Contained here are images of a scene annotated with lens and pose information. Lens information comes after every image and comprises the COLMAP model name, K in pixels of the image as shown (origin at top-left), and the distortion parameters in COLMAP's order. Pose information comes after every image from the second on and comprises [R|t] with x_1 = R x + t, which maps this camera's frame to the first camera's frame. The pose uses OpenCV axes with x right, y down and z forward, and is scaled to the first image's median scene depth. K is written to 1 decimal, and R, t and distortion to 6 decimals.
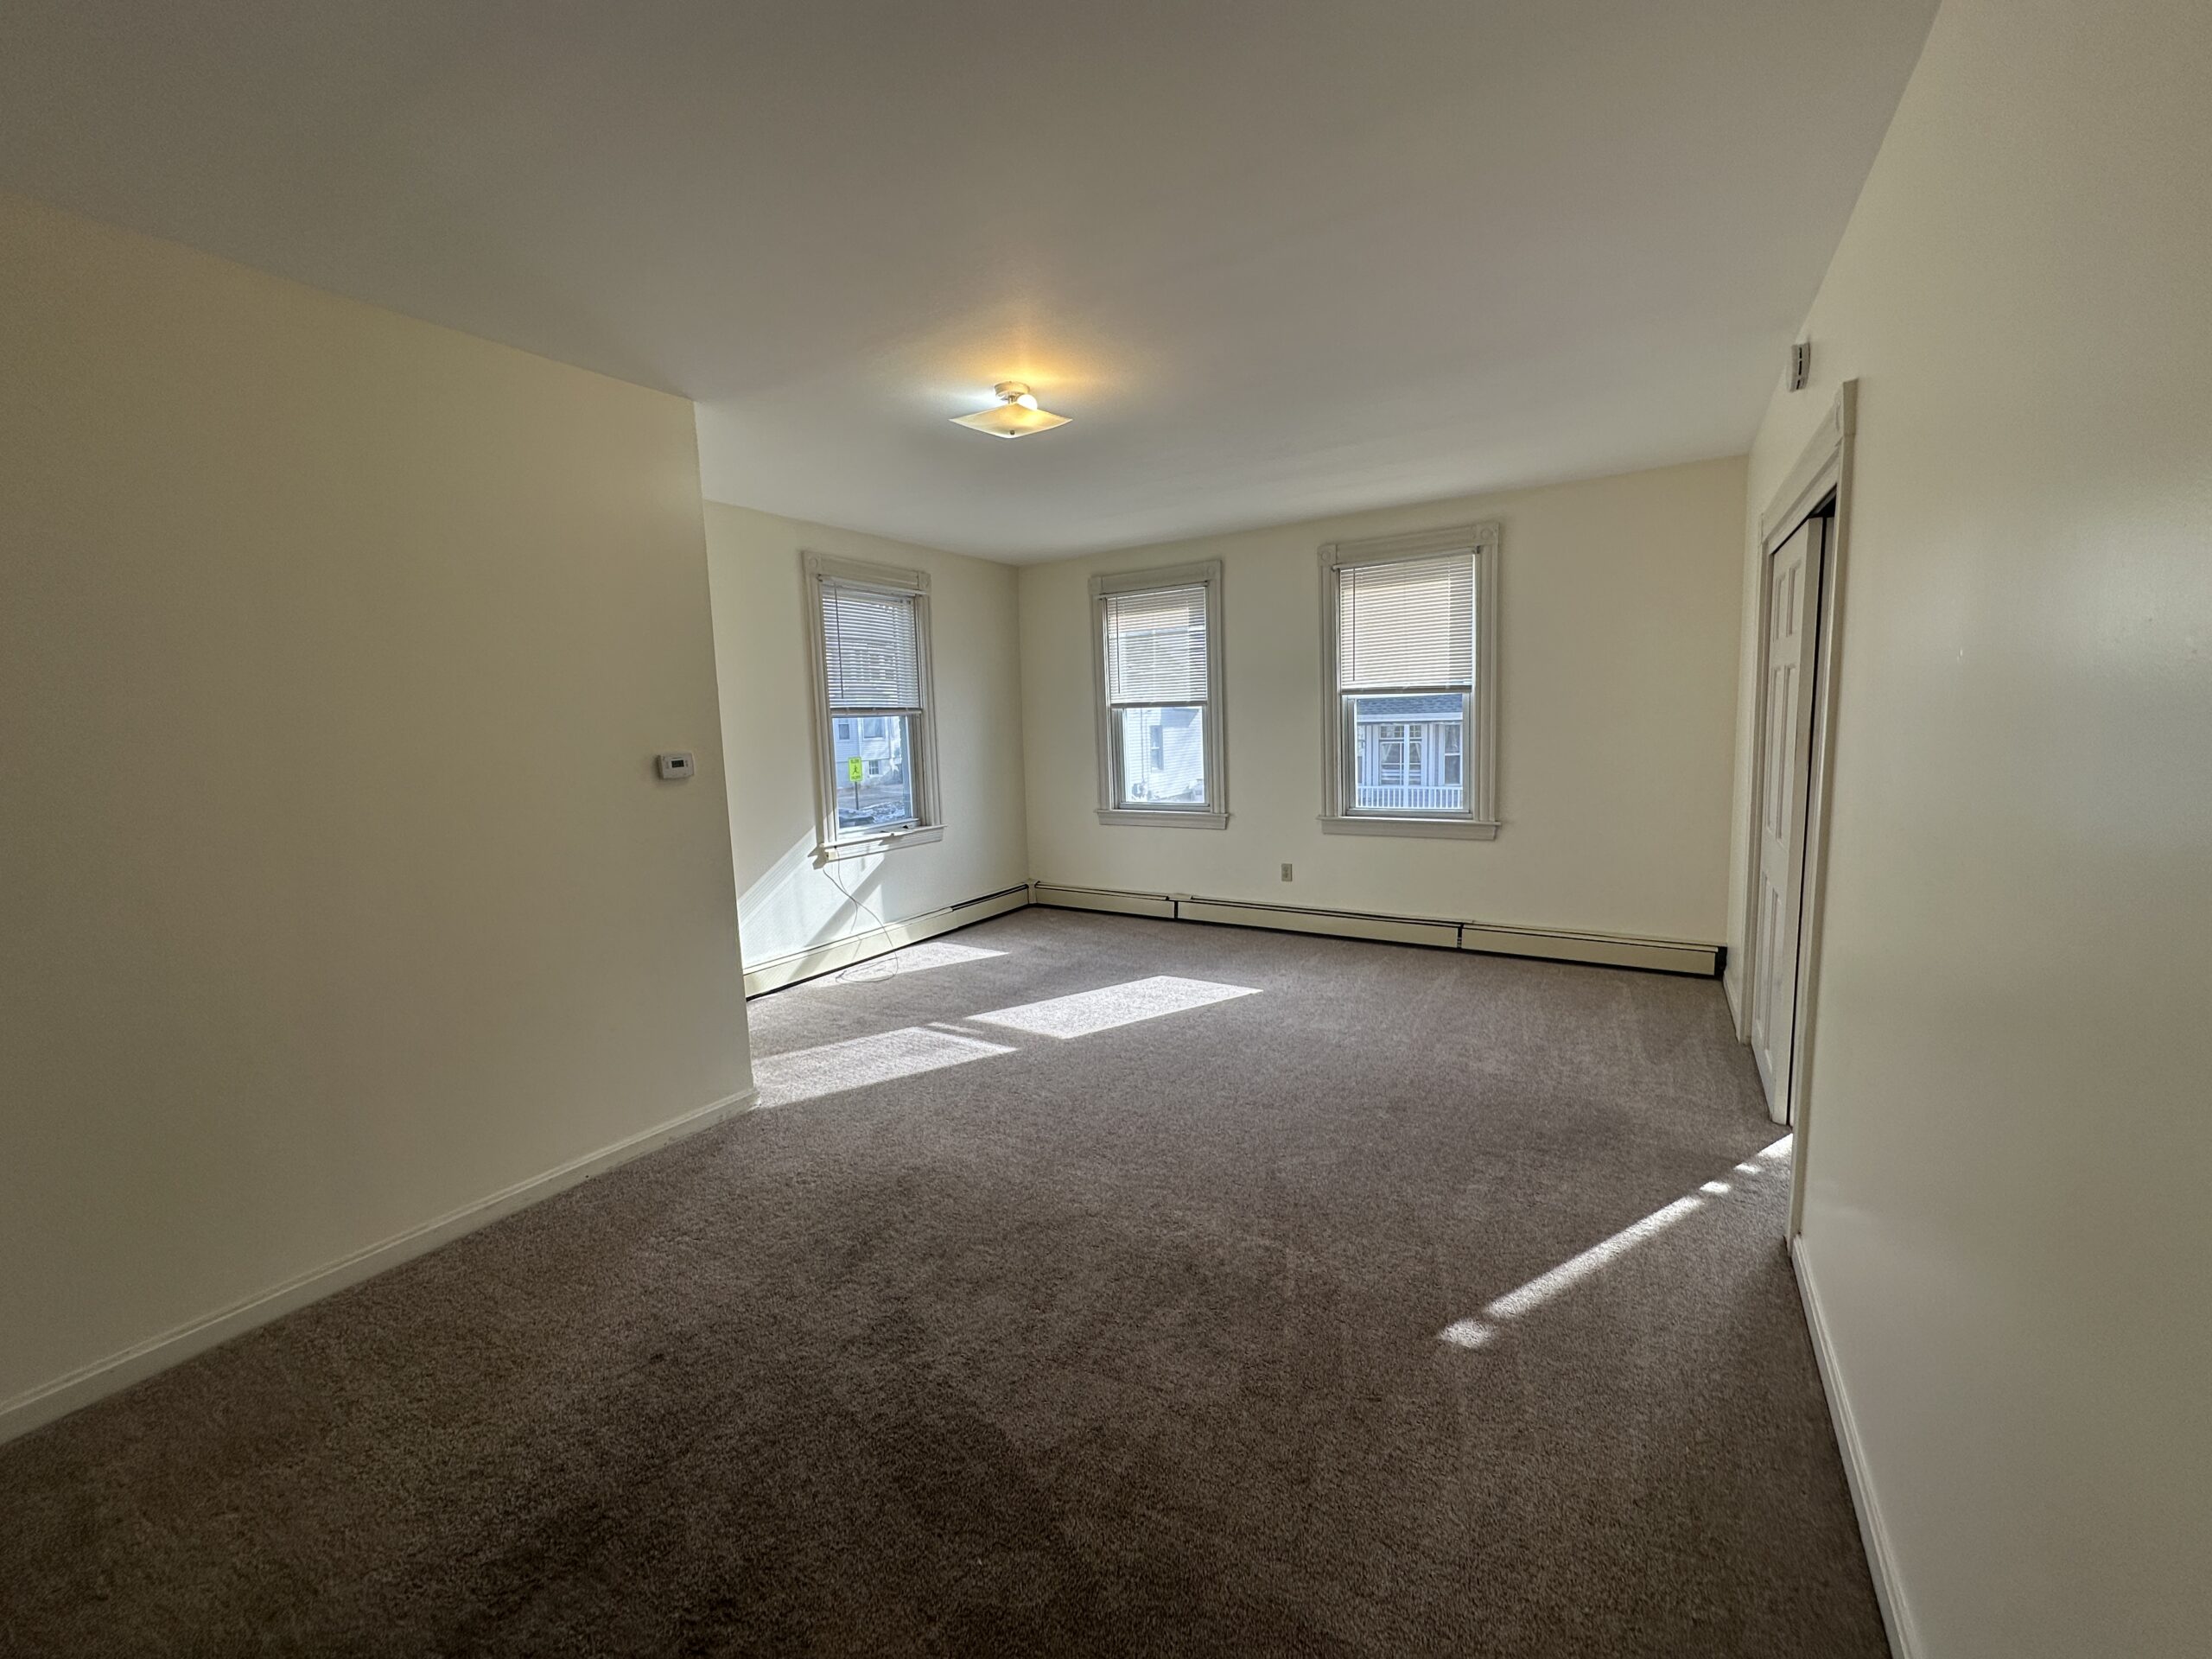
lens RADIAL K [[882.2, 0, 1106.0], [0, 882.2, 829.5], [0, 0, 1]] dist [0.001887, 0.000052]
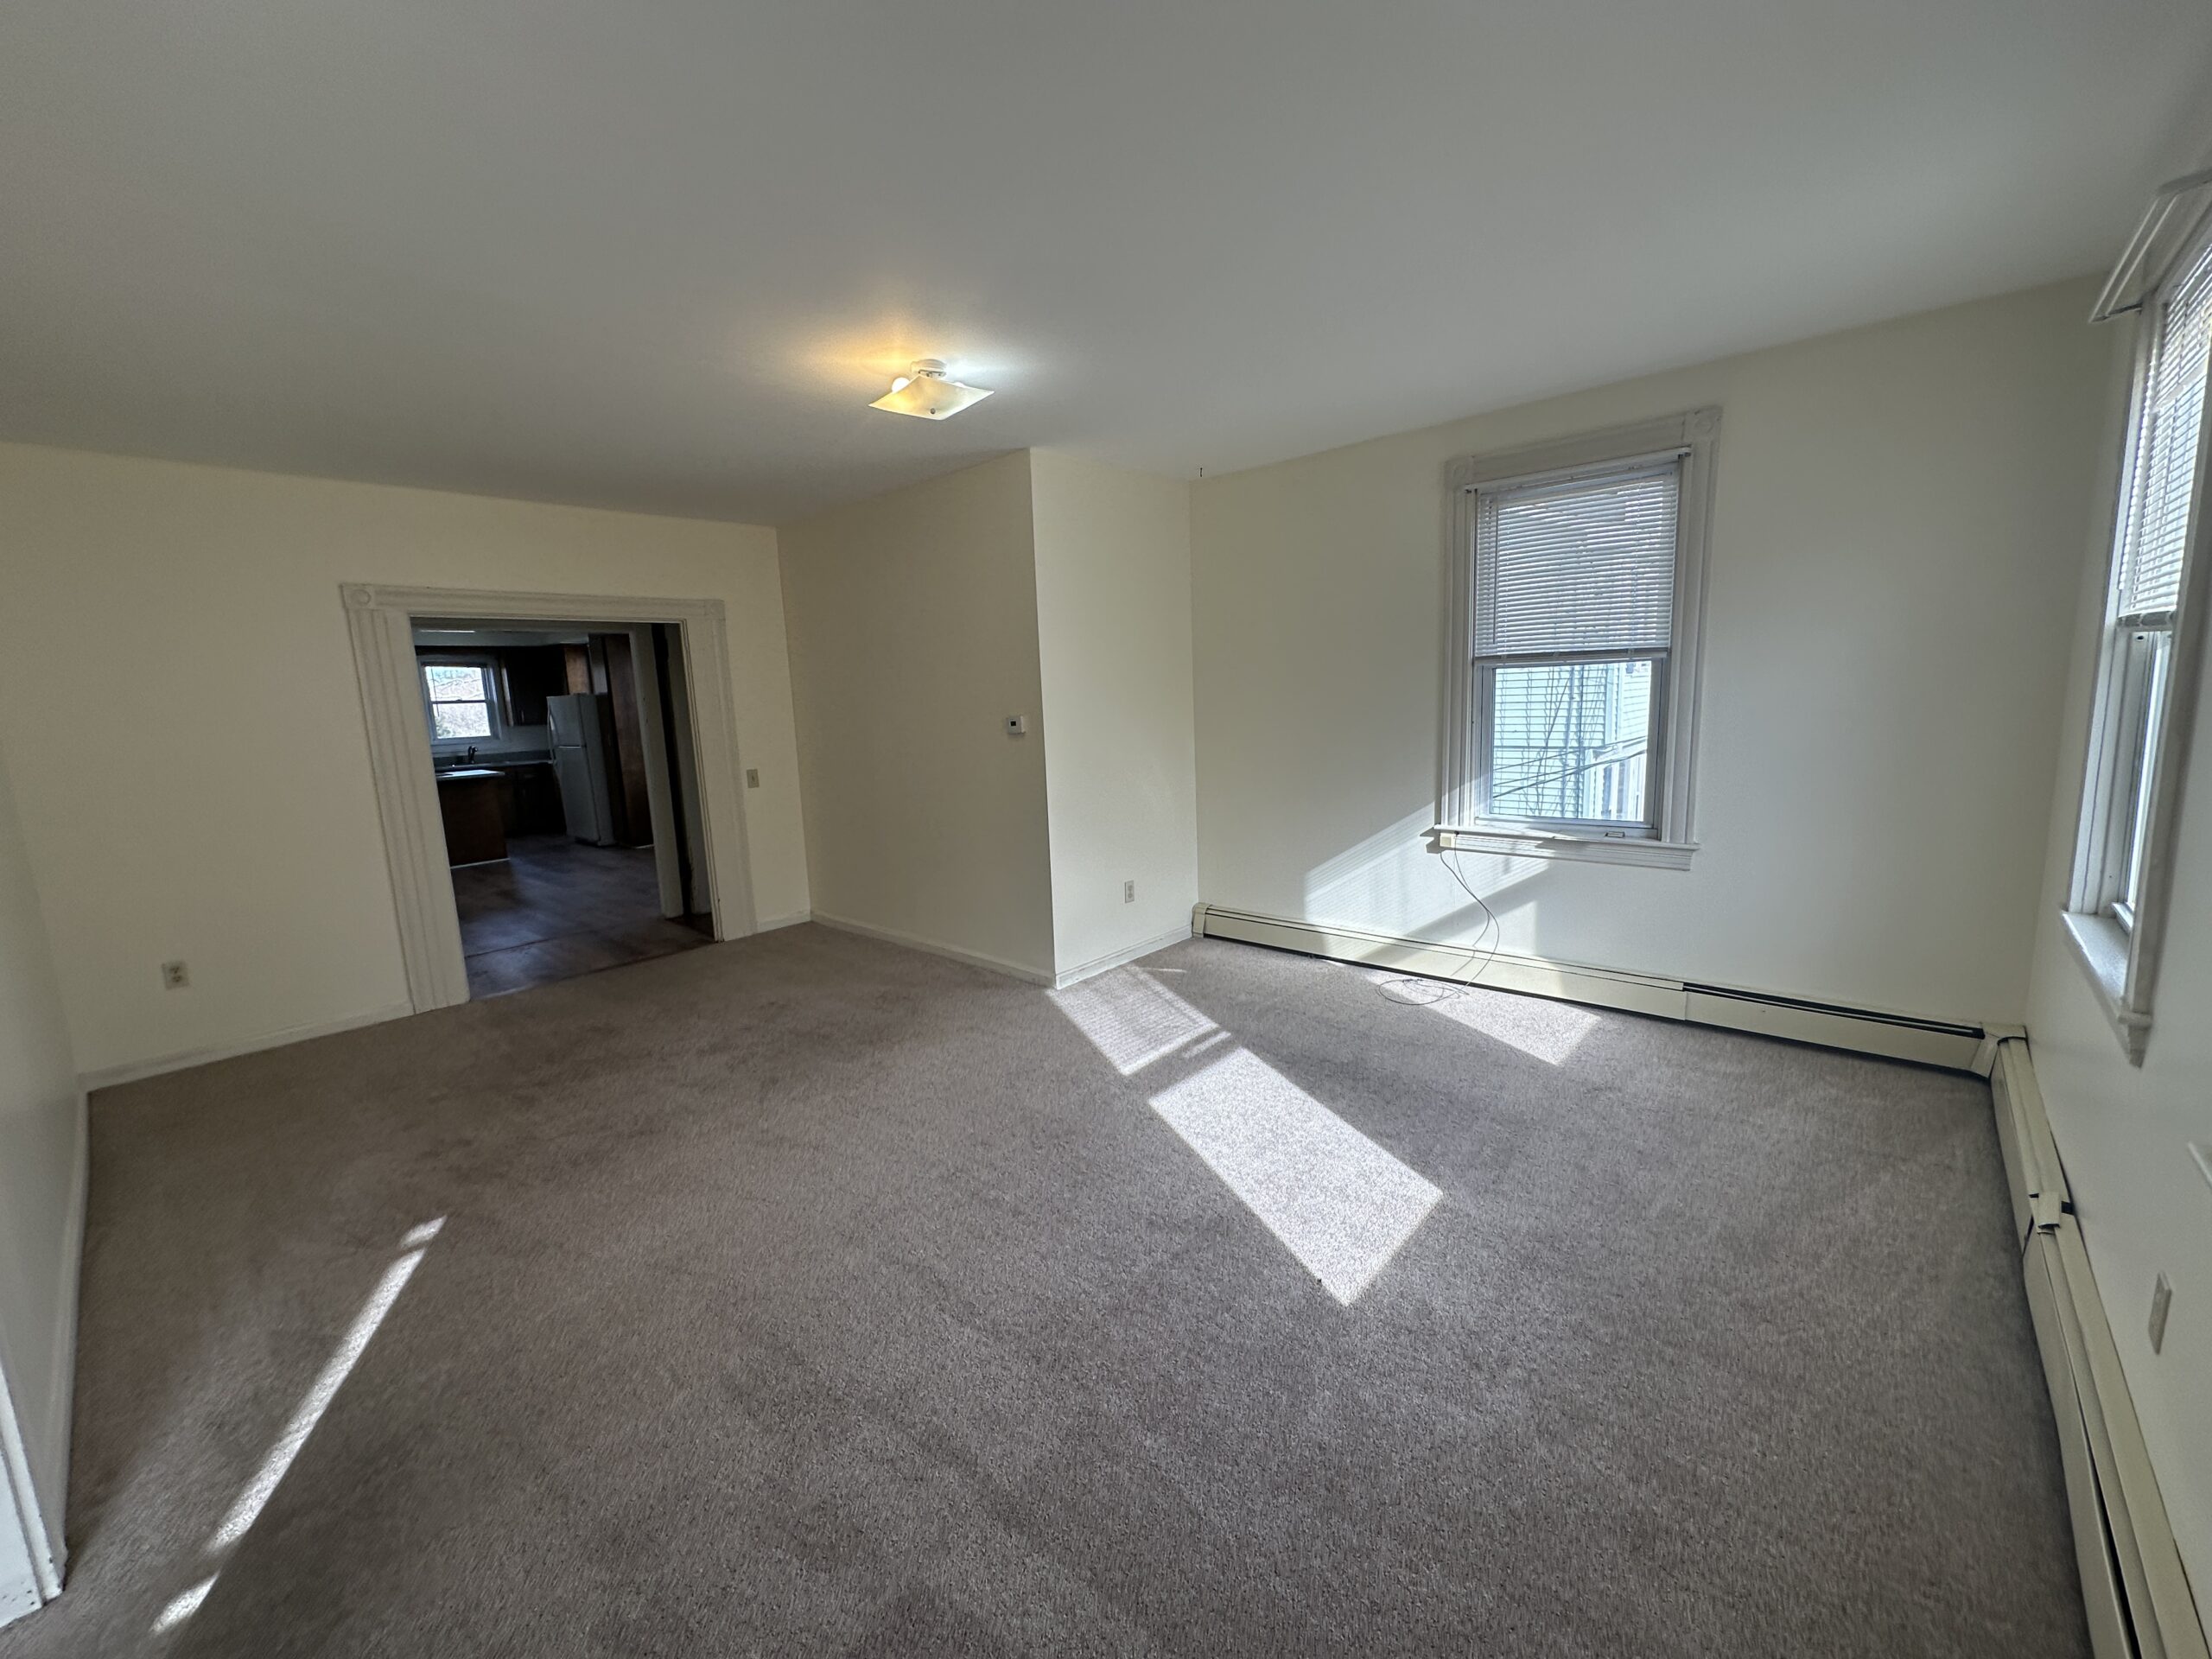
lens RADIAL K [[878.0, 0, 1103.9], [0, 878.0, 827.7], [0, 0, 1]] dist [-0.001428, -0.000014]
pose [[-0.174228, 0.192106, -0.965784, 0.524274], [-0.075345, 0.975309, 0.207593, -0.127494], [0.981818, 0.108936, -0.155452, 0.816661]]
